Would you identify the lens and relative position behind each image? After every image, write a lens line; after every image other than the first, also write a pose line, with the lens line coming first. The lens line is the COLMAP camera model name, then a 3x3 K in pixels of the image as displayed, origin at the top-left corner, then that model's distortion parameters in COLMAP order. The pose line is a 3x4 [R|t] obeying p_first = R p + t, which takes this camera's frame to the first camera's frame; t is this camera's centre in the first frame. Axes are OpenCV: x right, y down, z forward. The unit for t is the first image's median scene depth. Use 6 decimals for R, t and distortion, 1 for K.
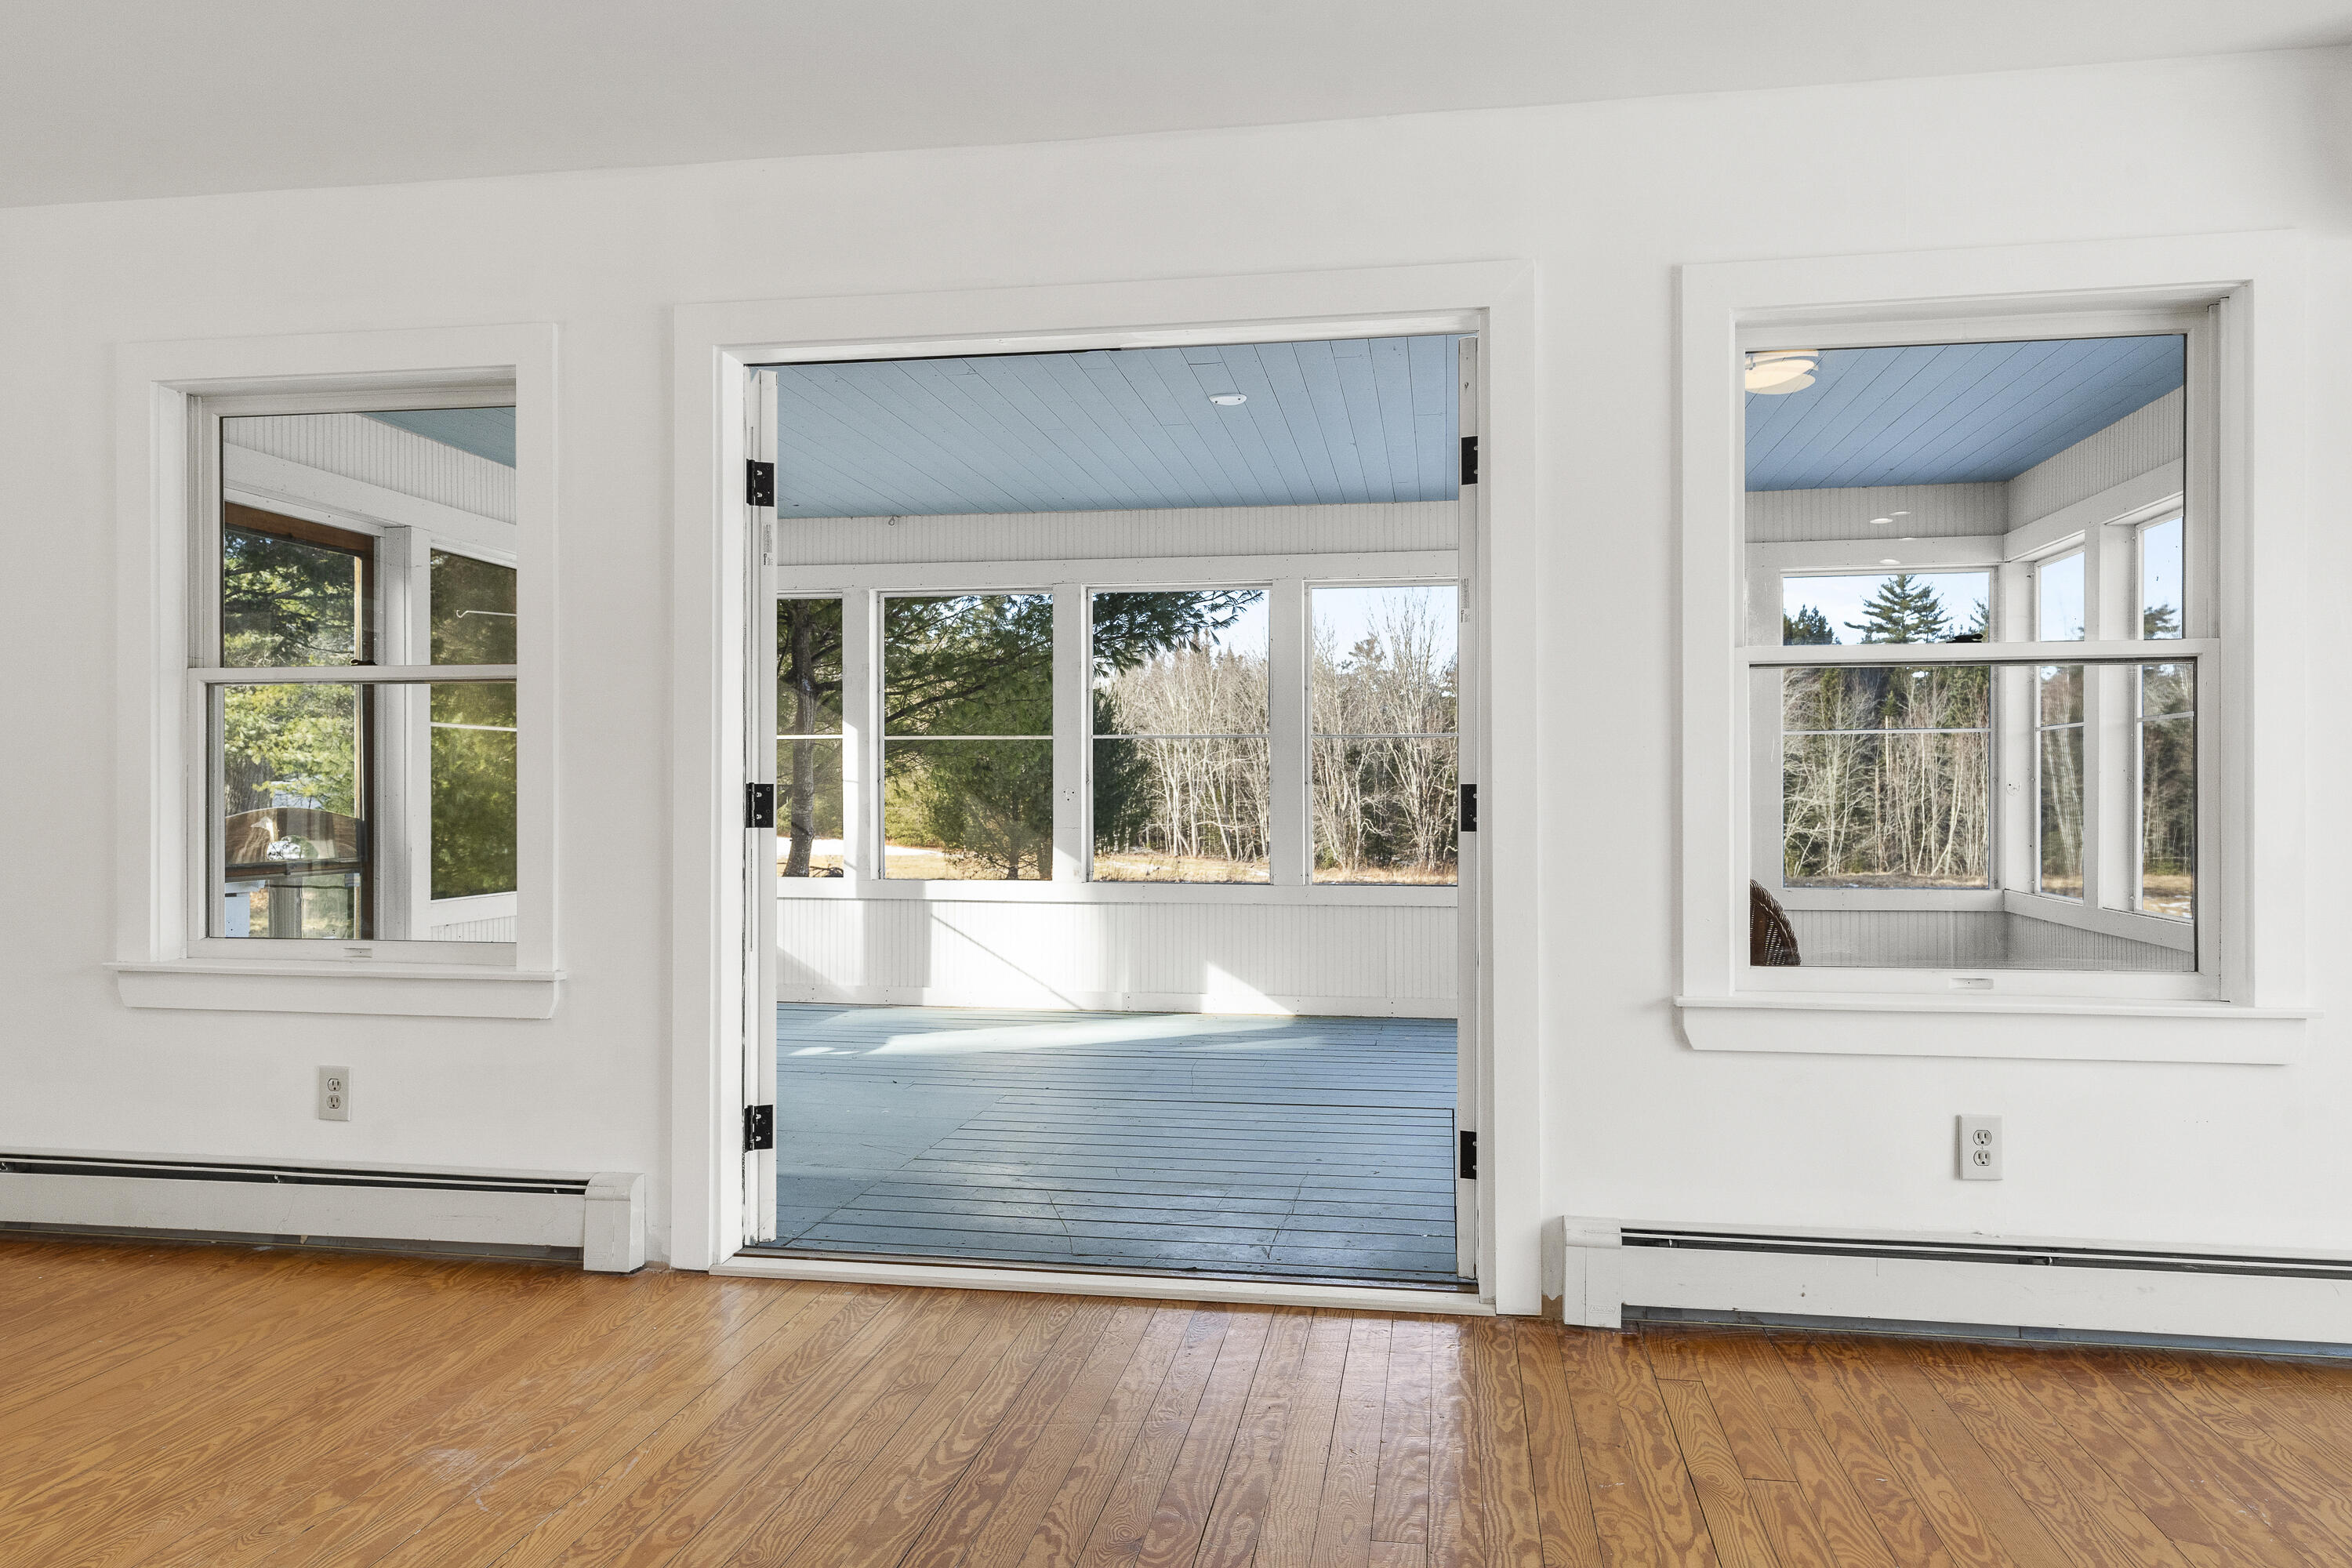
lens RADIAL K [[1609.6, 0, 1175.8], [0, 1609.6, 784.2], [0, 0, 1]] dist [0.000650, -0.004098]
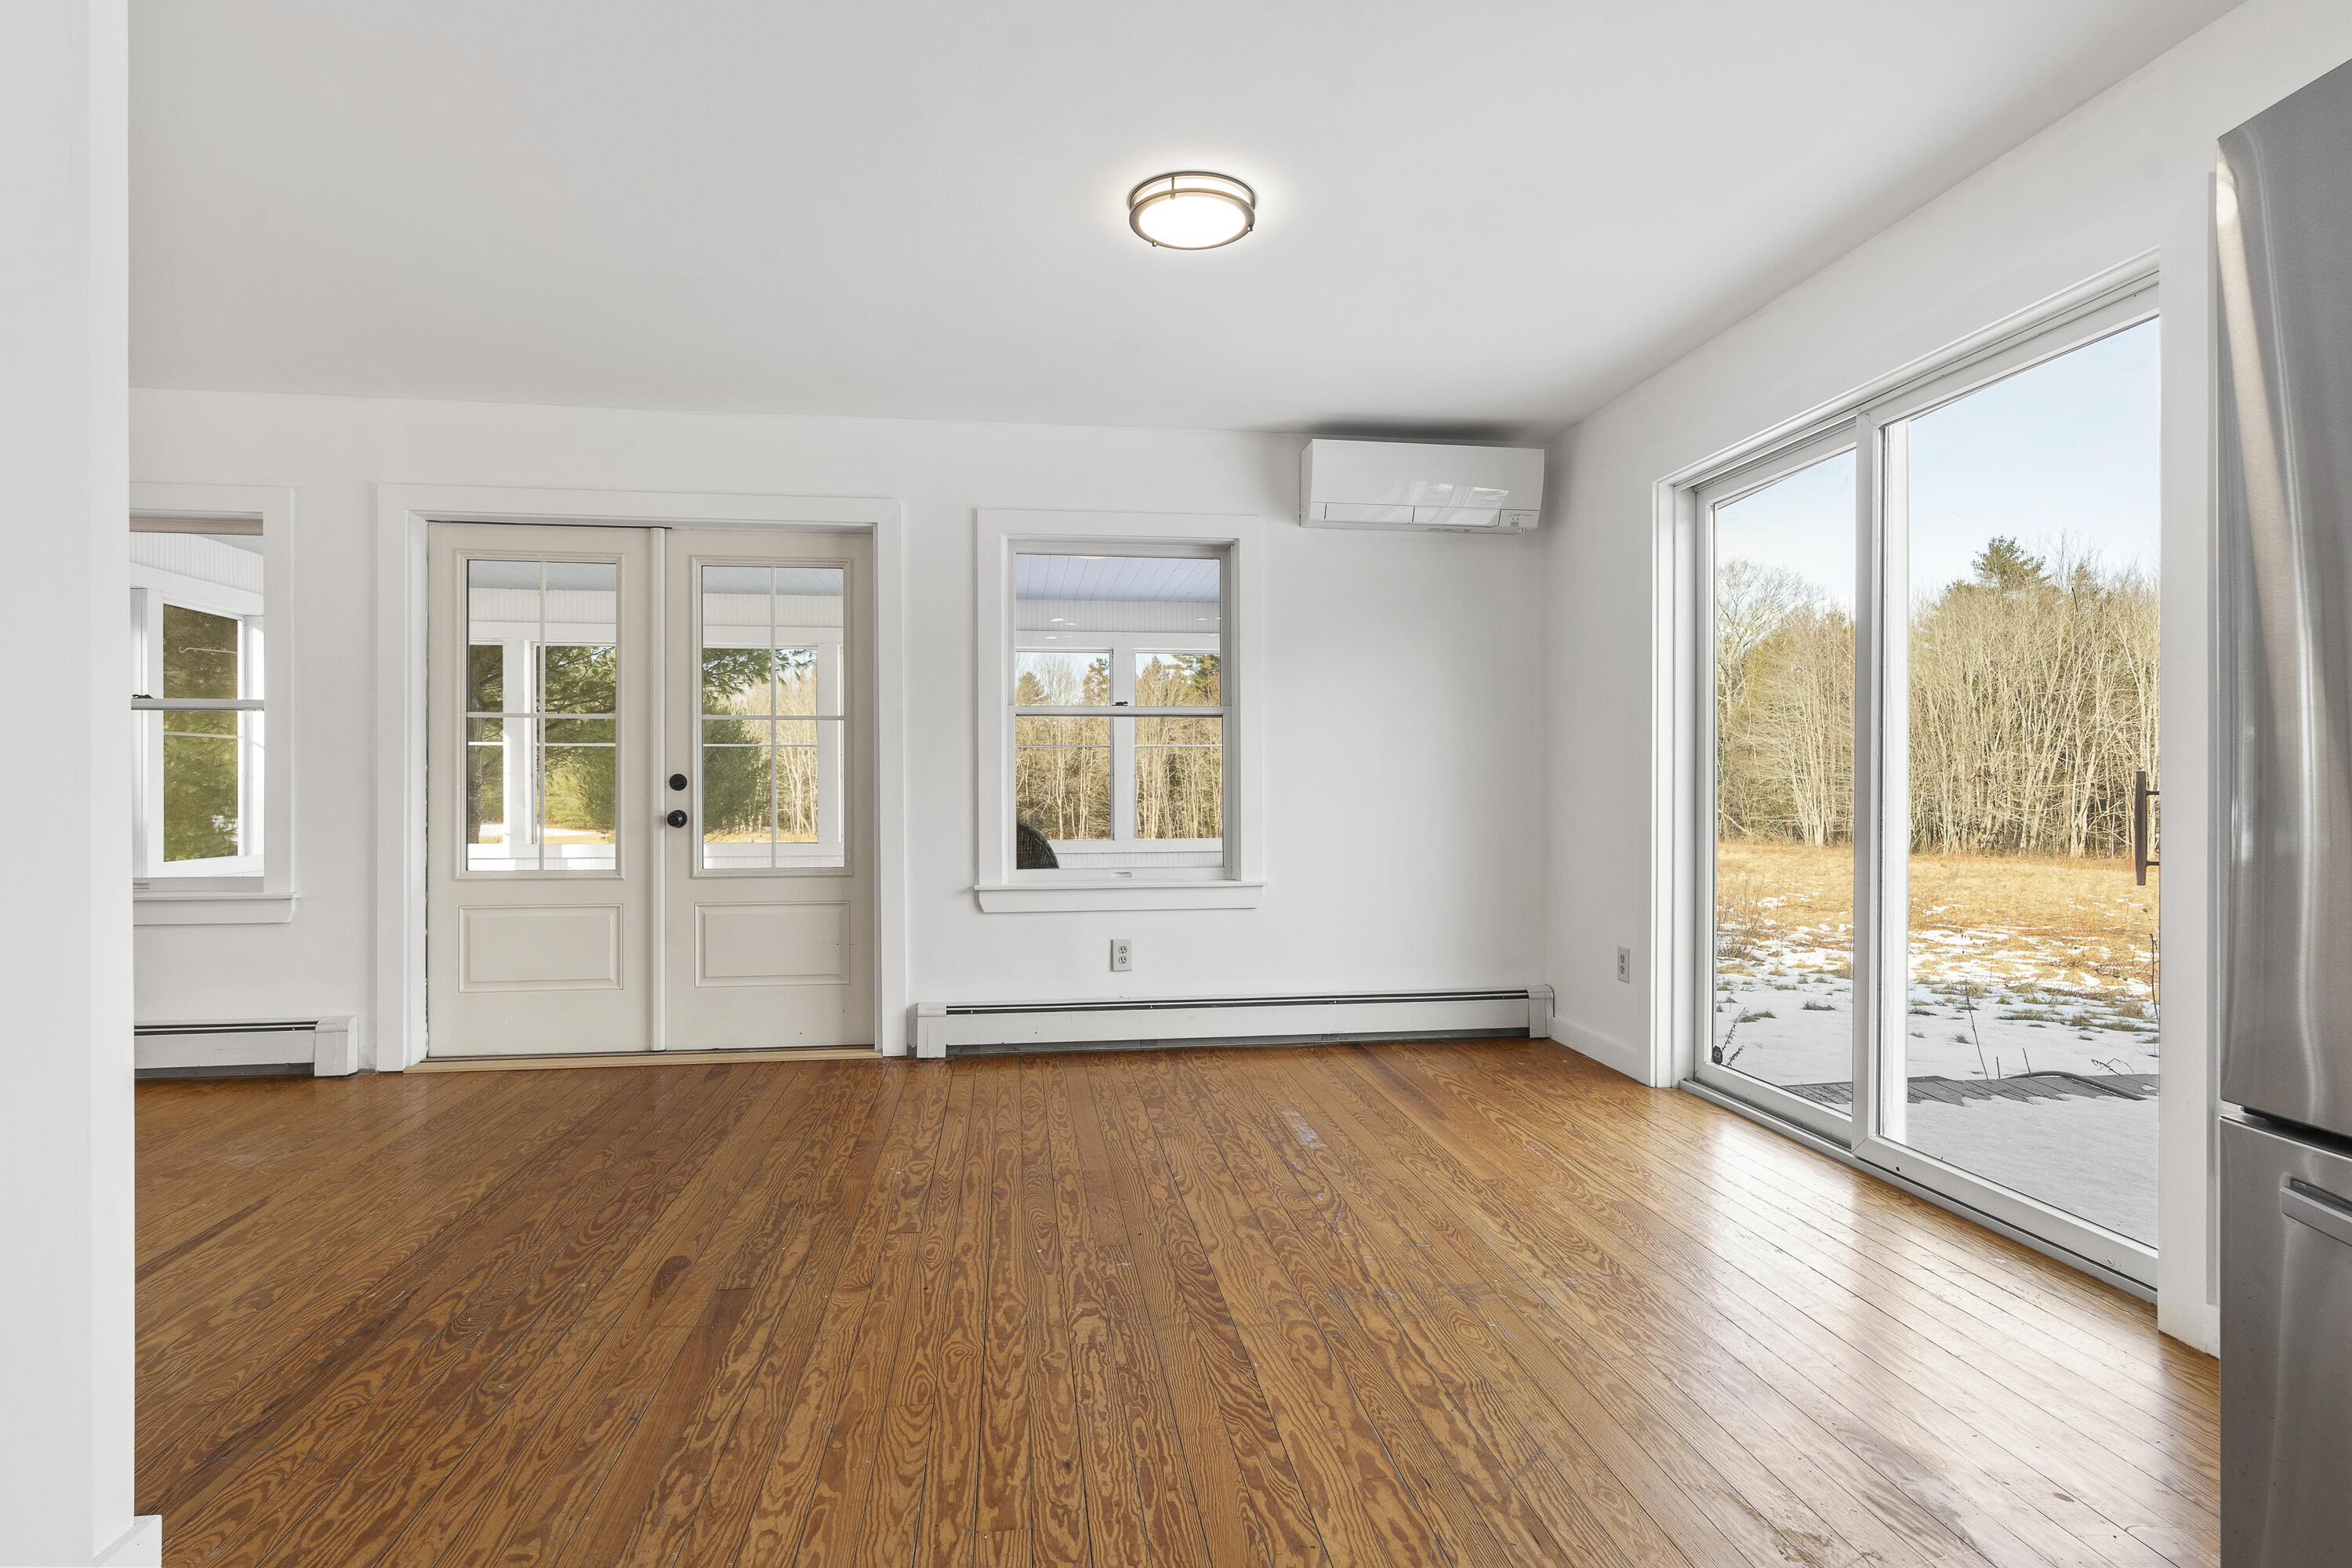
lens RADIAL K [[1200.4, 0, 1176.6], [0, 1200.4, 781.6], [0, 0, 1]] dist [-0.001930, 0.001428]
pose [[0.954701, -0.001188, 0.297565, 0.109618], [0.000350, 0.999996, 0.002866, 0.002766], [-0.297567, -0.002632, 0.954697, -0.442633]]
